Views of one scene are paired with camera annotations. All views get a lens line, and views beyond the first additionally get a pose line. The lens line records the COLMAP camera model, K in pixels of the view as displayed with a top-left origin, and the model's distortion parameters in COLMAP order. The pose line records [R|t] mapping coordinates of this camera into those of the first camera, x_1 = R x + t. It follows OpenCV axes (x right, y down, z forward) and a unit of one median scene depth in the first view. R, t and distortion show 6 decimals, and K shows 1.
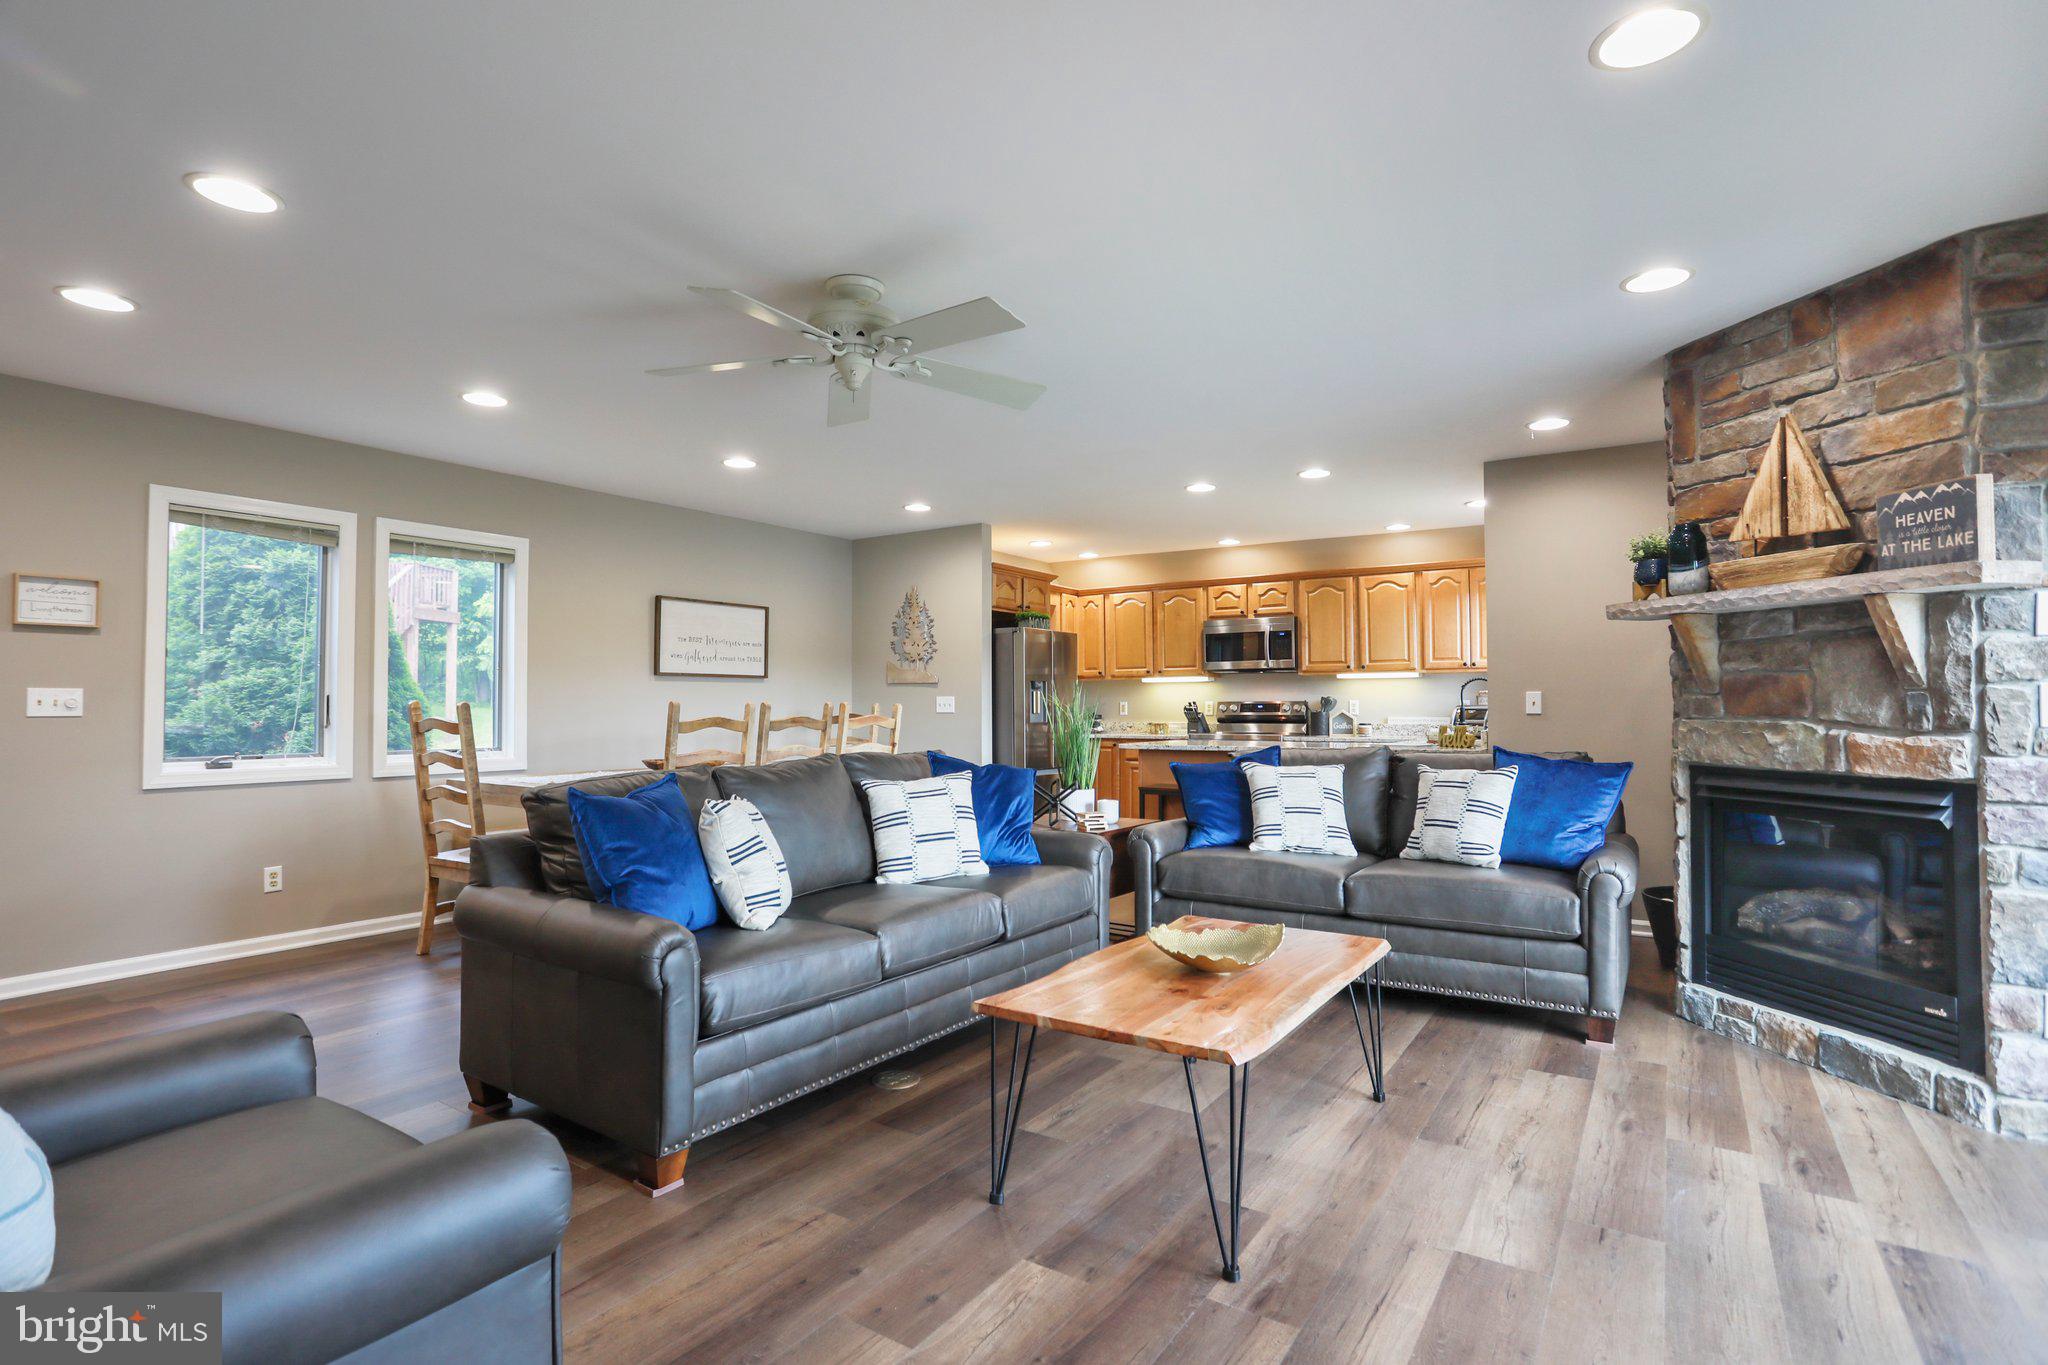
lens RADIAL K [[996.9, 0, 1010.7], [0, 996.9, 682.8], [0, 0, 1]] dist [-0.035871, 0.019178]
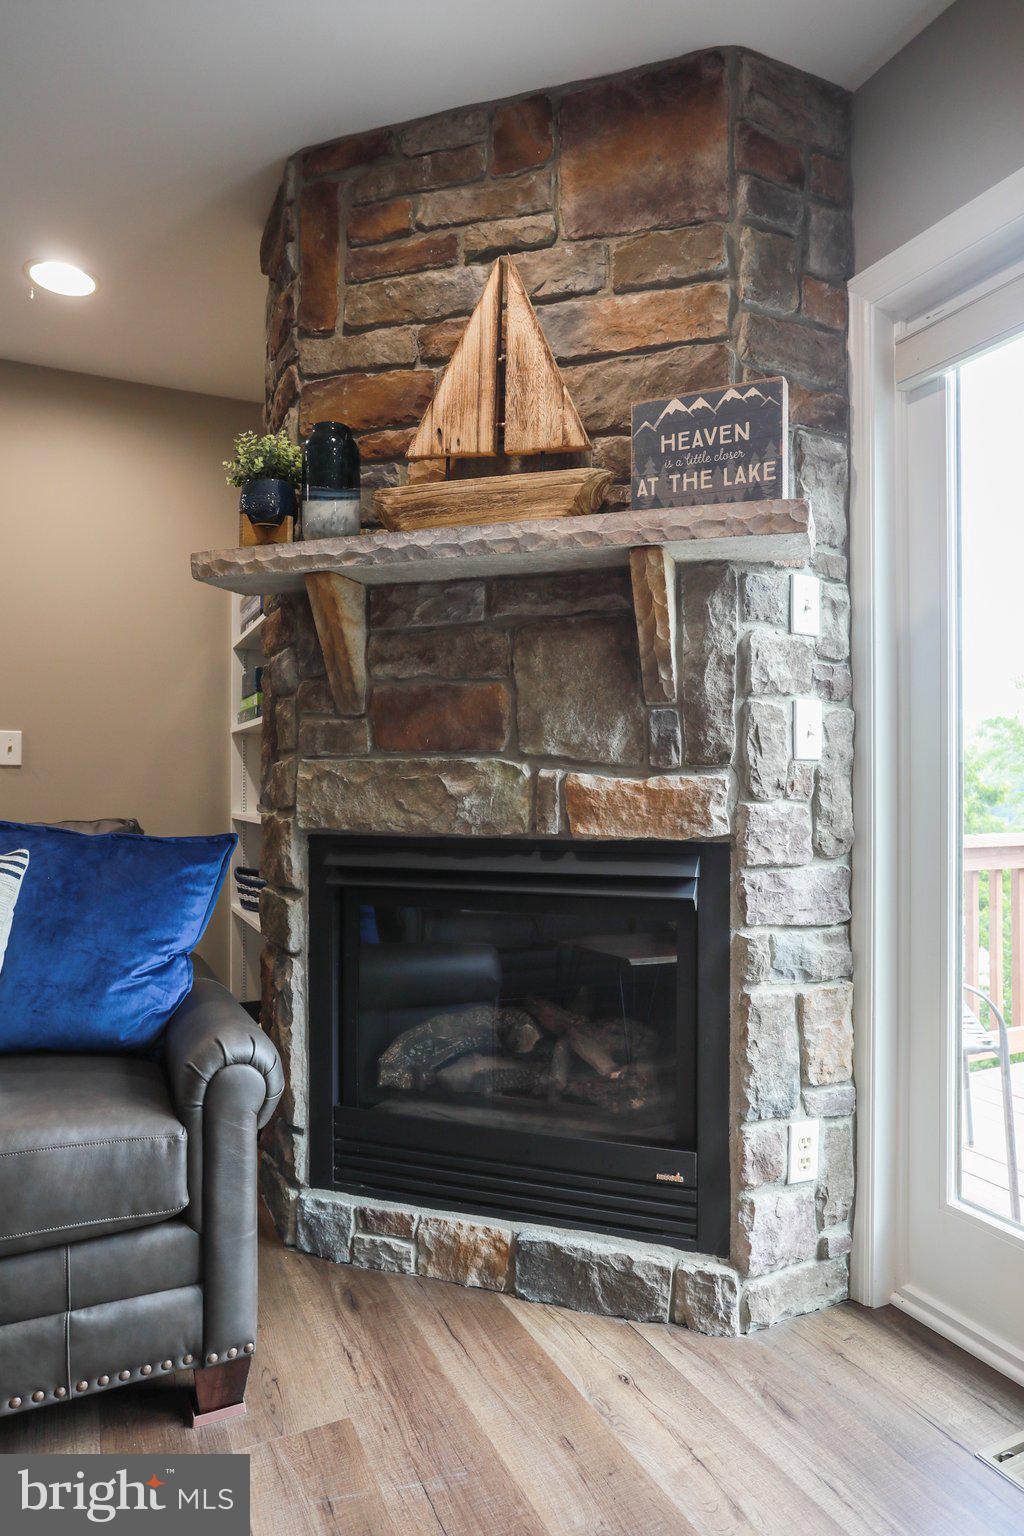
lens RADIAL K [[928.7, 0, 514.7], [0, 928.7, 780.2], [0, 0, 1]] dist [-0.029953, 0.013592]
pose [[0.503106, 0.006408, 0.864201, 0.270431], [-0.021255, 0.999762, 0.004960, 0.046932], [-0.863963, -0.020864, 0.503122, 0.635710]]
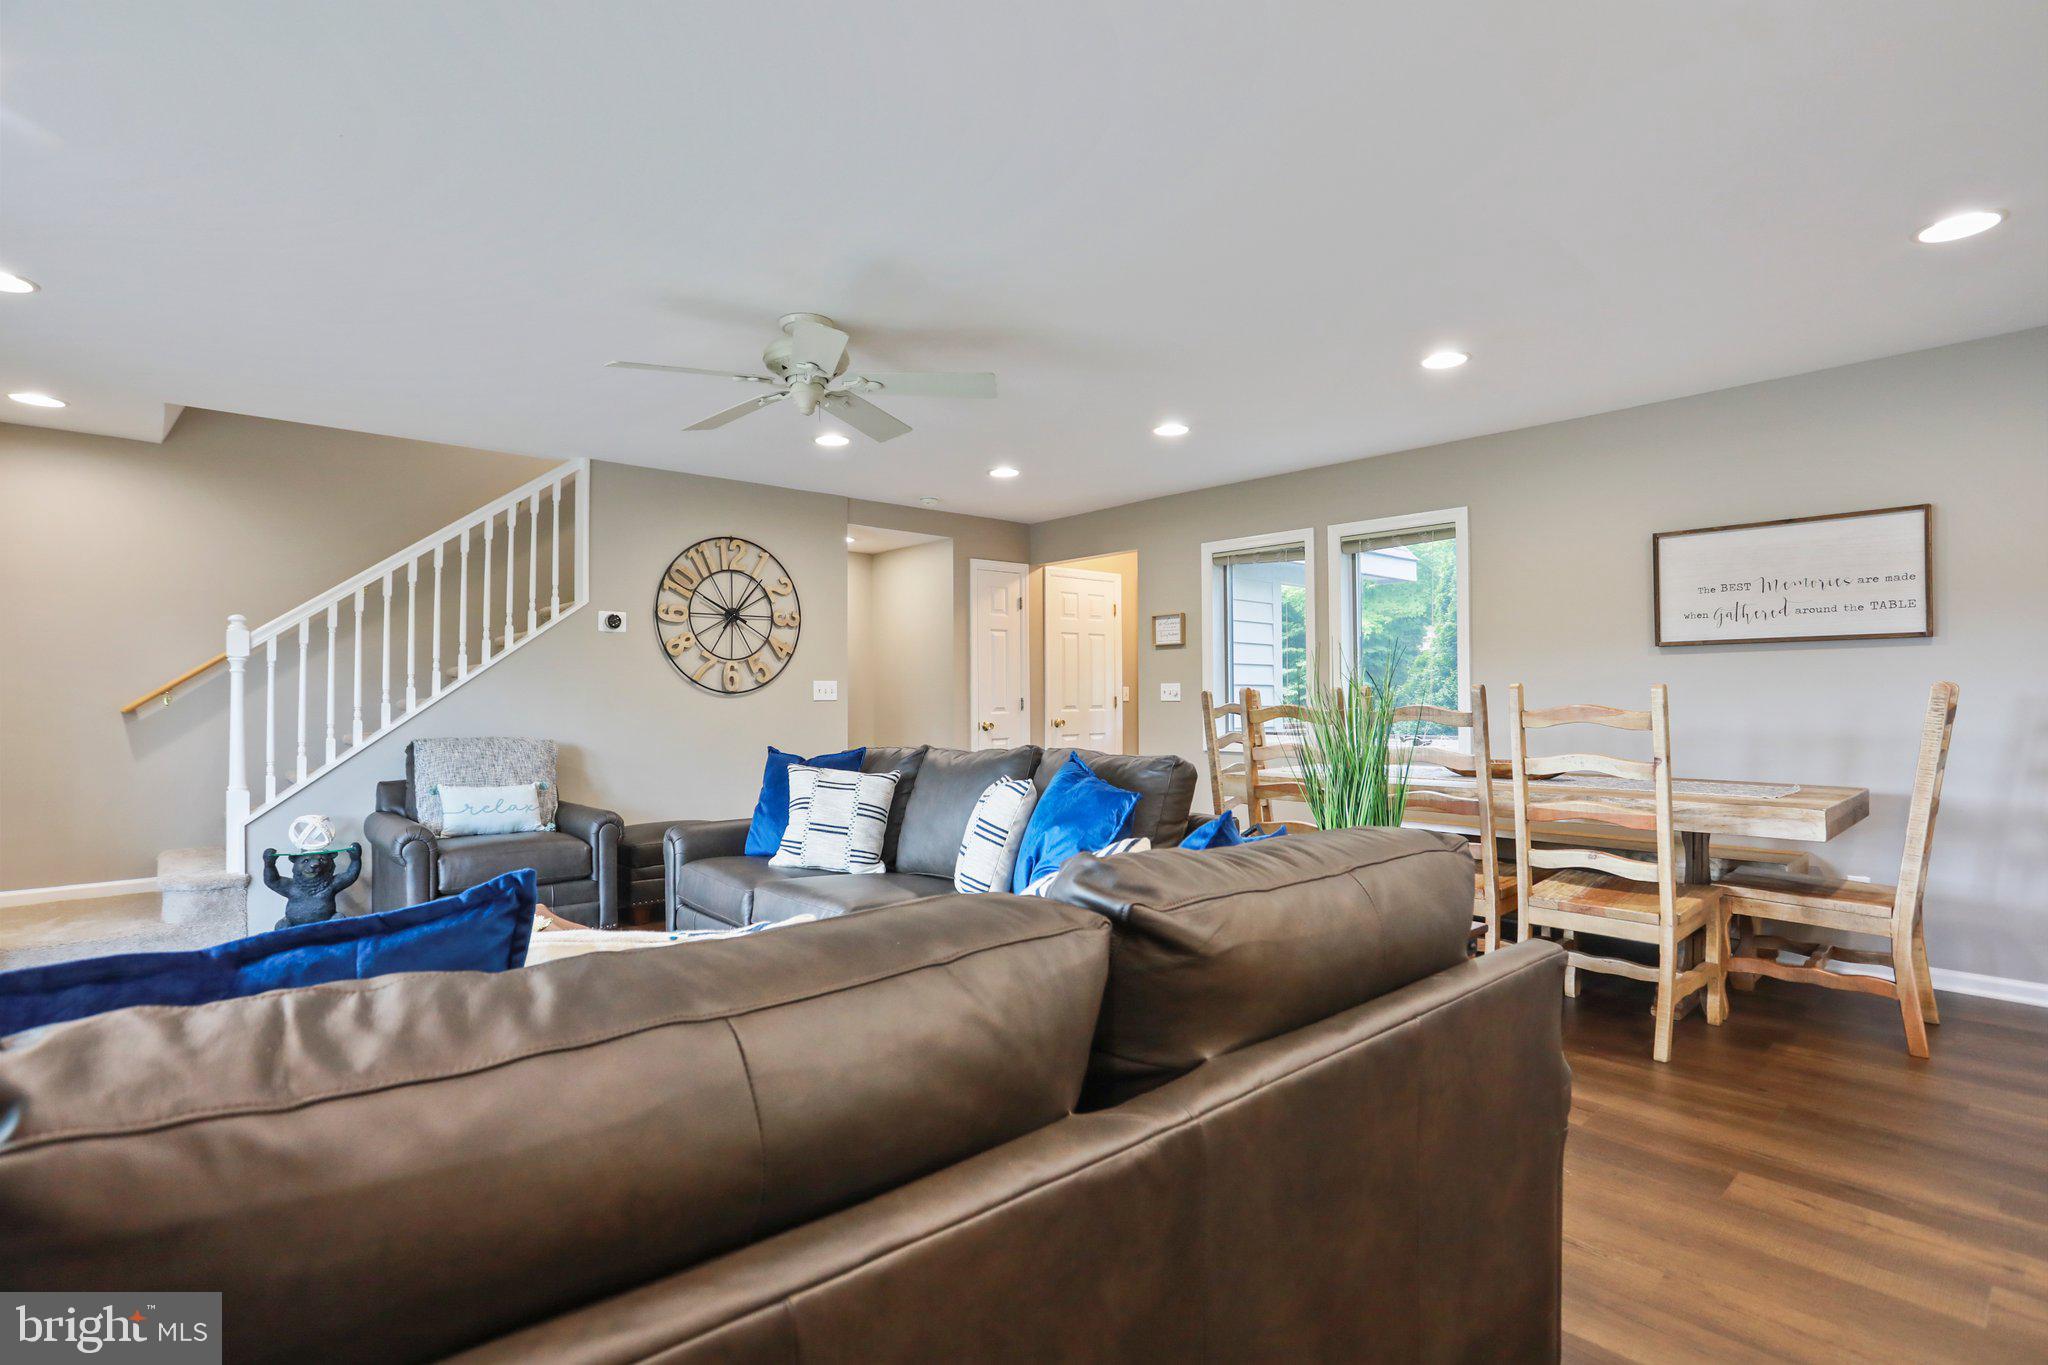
lens RADIAL K [[996.9, 0, 1026.6], [0, 996.9, 685.4], [0, 0, 1]] dist [-0.035871, 0.019178]
pose [[-0.233340, -0.008415, -0.972359, 0.796313], [0.029319, 0.999447, -0.015685, 0.032610], [0.971953, -0.032169, -0.232965, 1.361612]]
